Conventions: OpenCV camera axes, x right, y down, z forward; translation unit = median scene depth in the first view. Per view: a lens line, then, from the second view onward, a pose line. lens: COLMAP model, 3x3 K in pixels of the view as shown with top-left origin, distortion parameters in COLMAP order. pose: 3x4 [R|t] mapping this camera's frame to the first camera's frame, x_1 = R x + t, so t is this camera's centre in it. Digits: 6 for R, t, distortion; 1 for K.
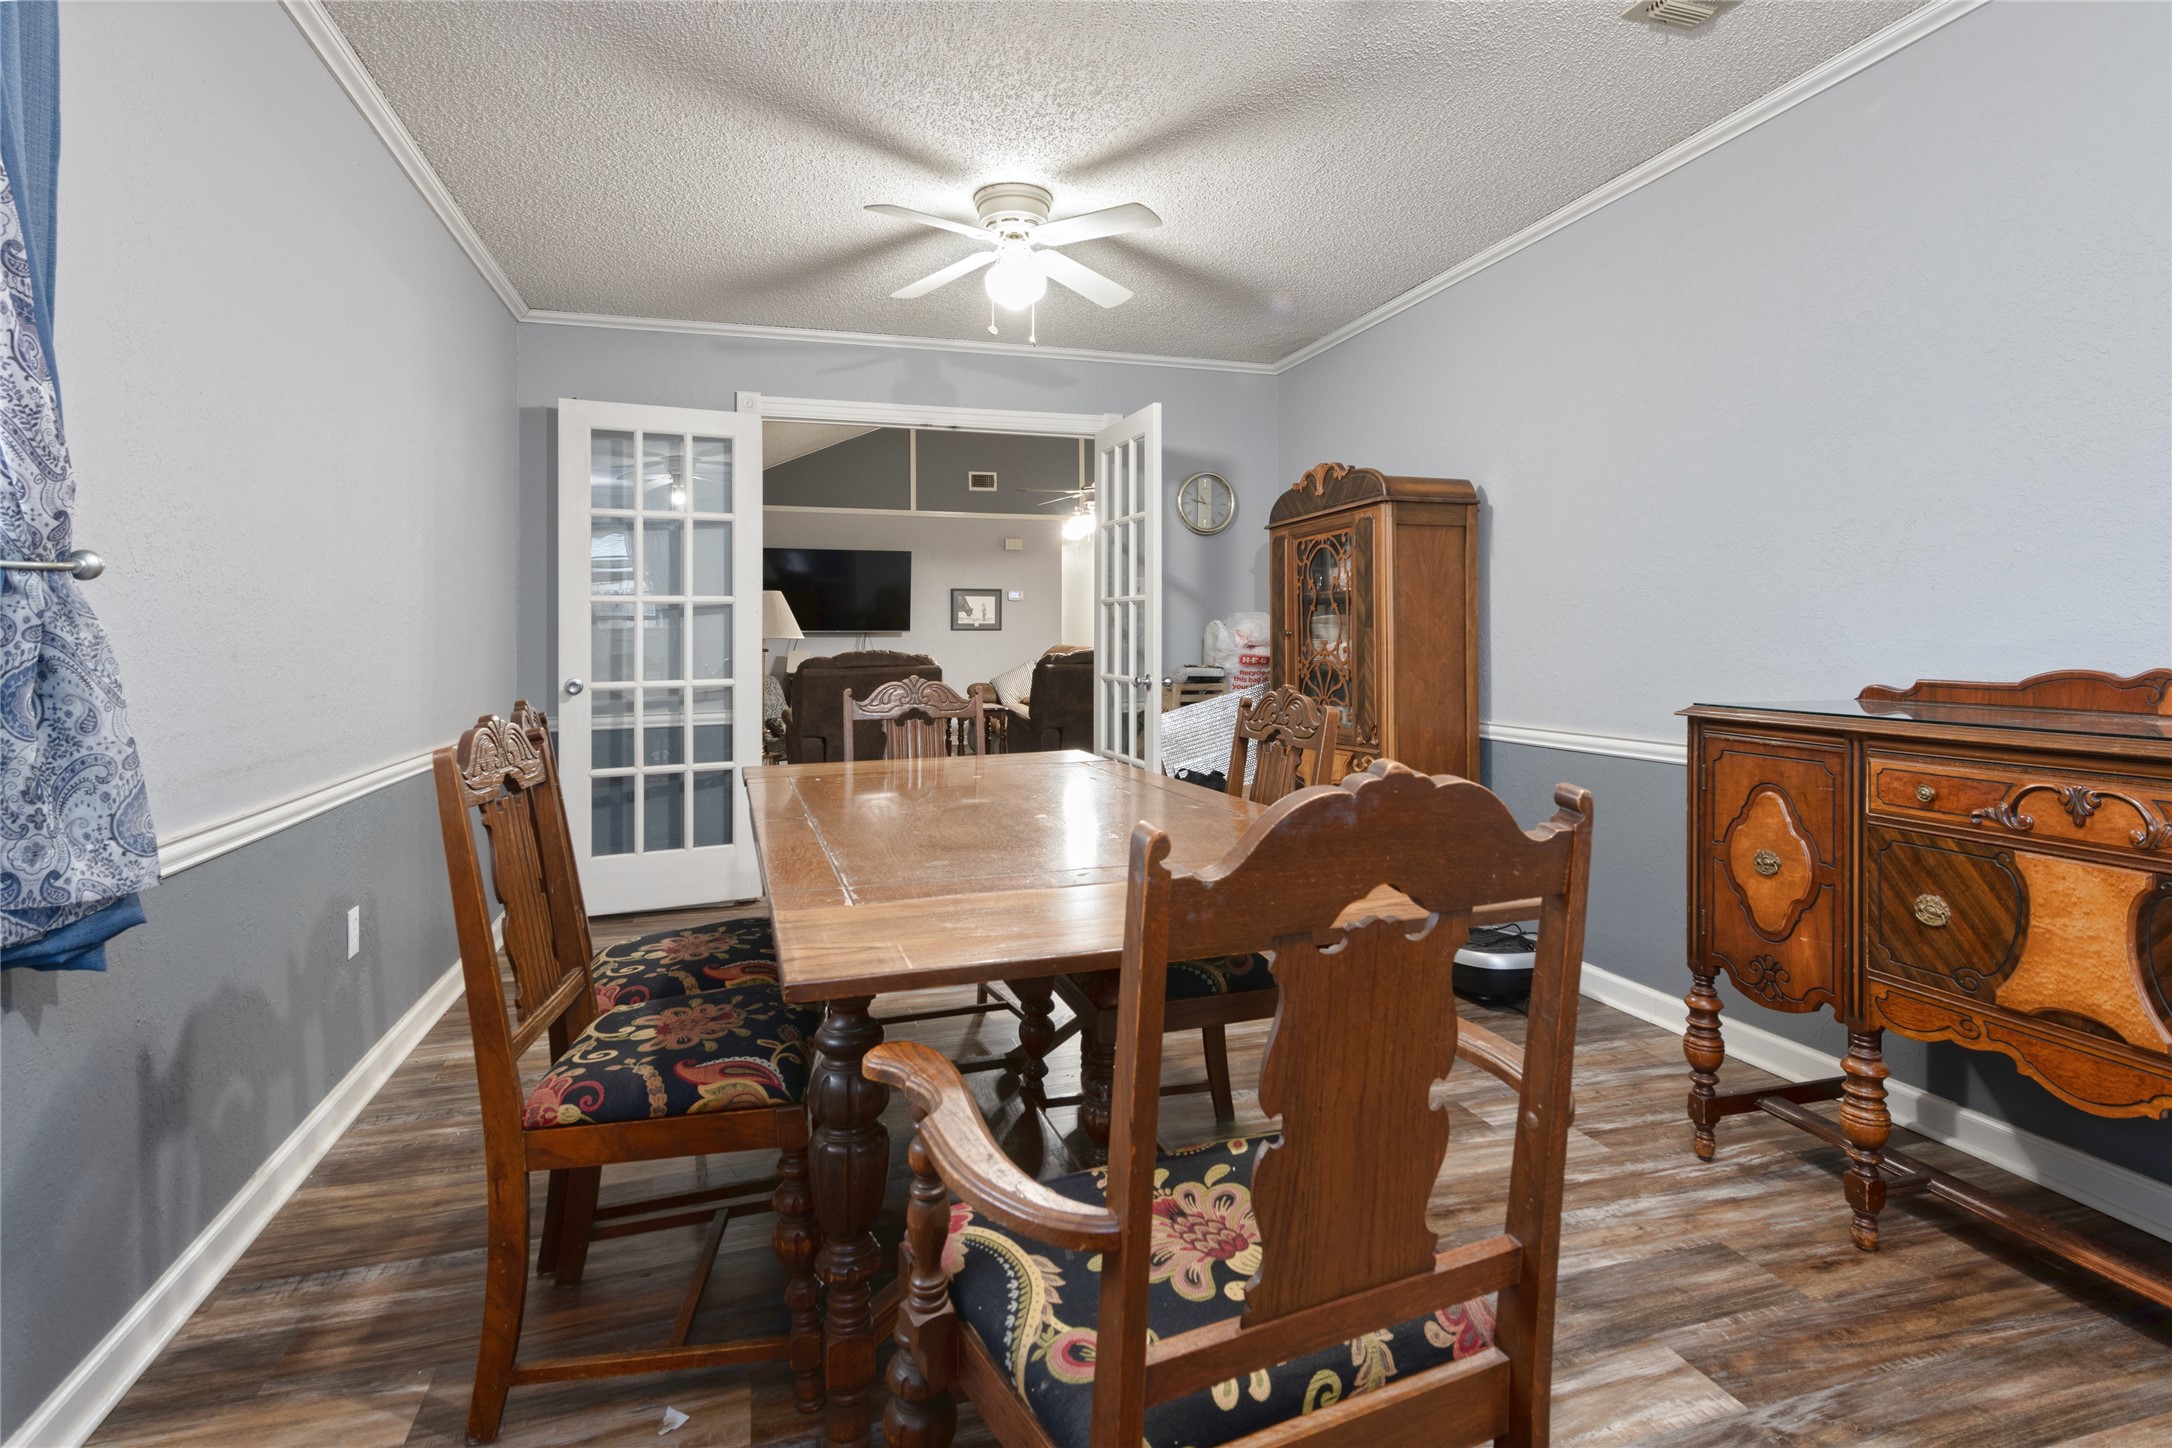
lens RADIAL K [[1105.2, 0, 1085.0], [0, 1105.2, 635.6], [0, 0, 1]] dist [0.007519, -0.000708]
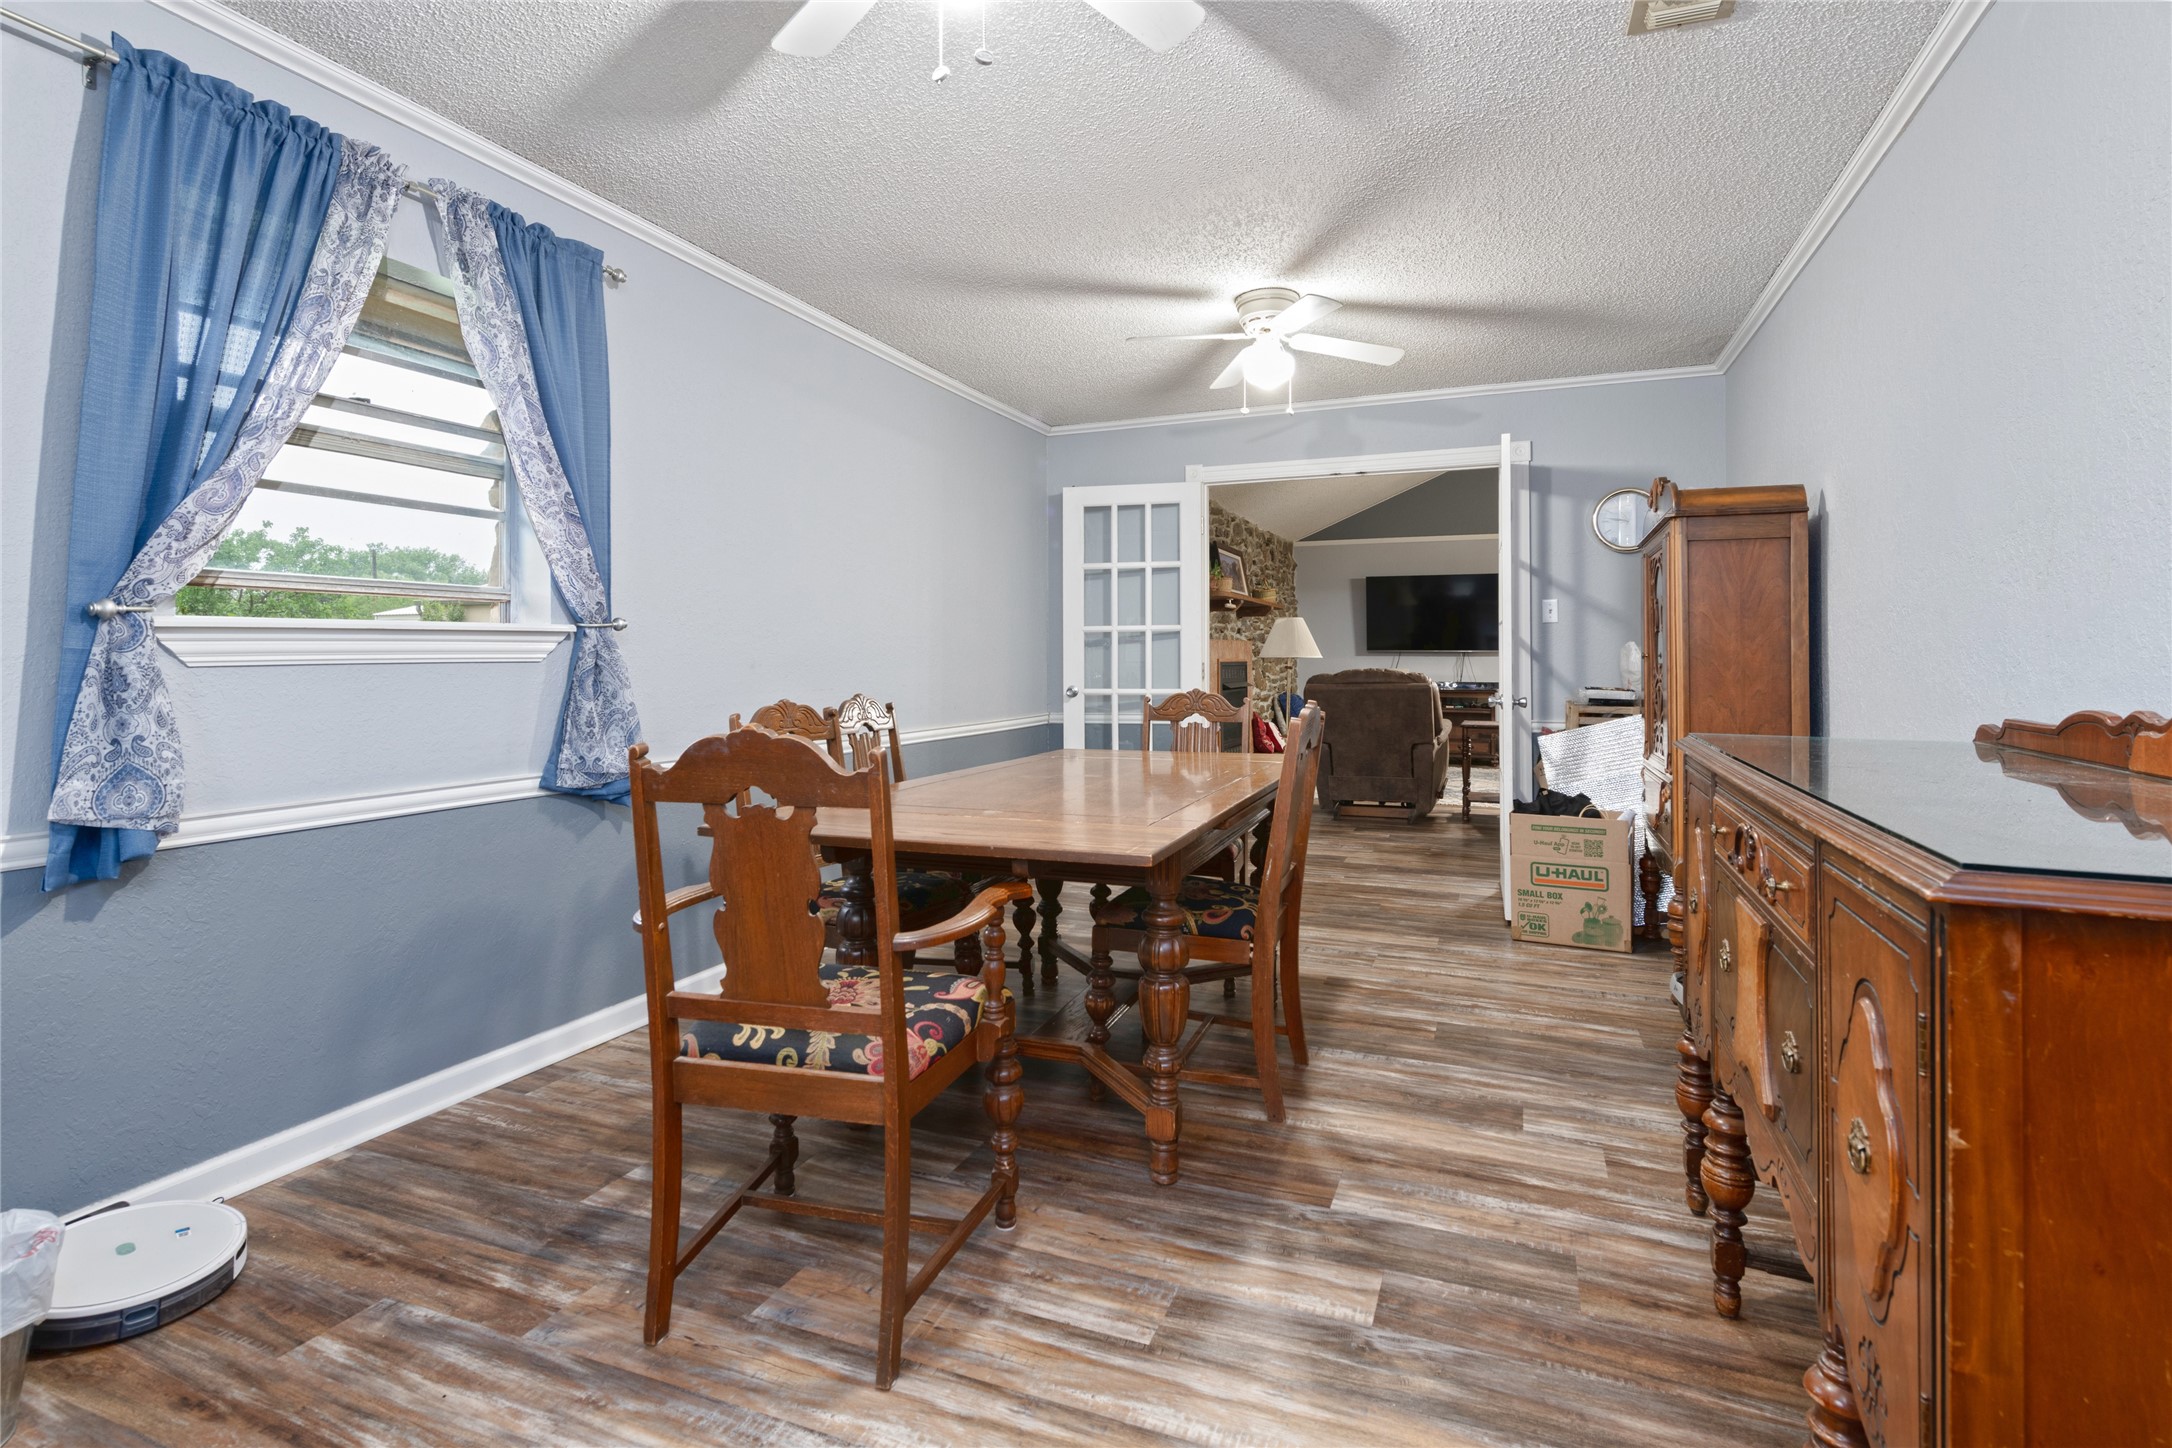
lens RADIAL K [[1050.2, 0, 1088.6], [0, 1050.2, 653.9], [0, 0, 1]] dist [0.002203, 0.000010]
pose [[0.773228, 0.003518, -0.634118, 0.570771], [-0.003377, 0.999993, 0.001430, -0.005059], [0.634119, 0.001035, 0.773235, -0.021727]]
